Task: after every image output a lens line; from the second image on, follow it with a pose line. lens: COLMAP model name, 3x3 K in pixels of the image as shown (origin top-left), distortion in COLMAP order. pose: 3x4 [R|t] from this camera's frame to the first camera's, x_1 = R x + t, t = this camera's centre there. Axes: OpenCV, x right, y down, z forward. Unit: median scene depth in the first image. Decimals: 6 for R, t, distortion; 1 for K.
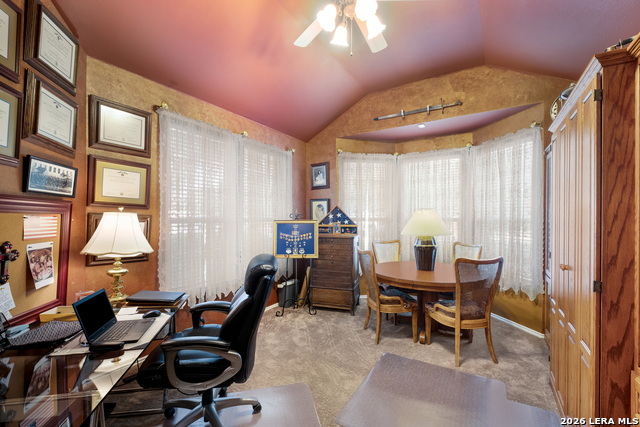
lens RADIAL K [[276.4, 0, 320.6], [0, 276.4, 216.1], [0, 0, 1]] dist [0.005144, -0.003824]
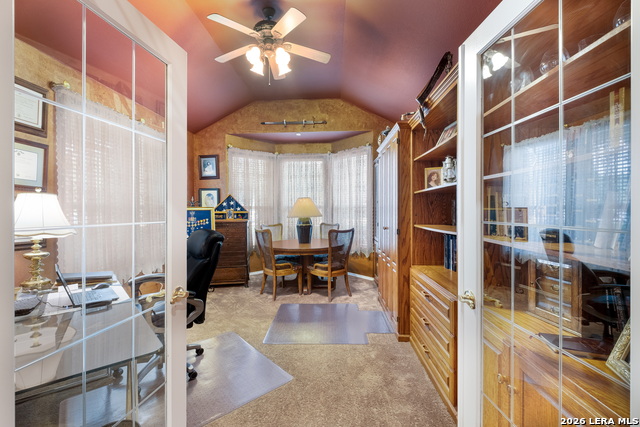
lens RADIAL K [[276.4, 0, 319.8], [0, 276.4, 212.5], [0, 0, 1]] dist [0.005144, -0.003824]
pose [[0.873689, -0.011586, 0.486348, -0.215477], [0.006373, 0.999903, 0.012372, 0.029818], [-0.486444, -0.007710, 0.873678, -0.217444]]
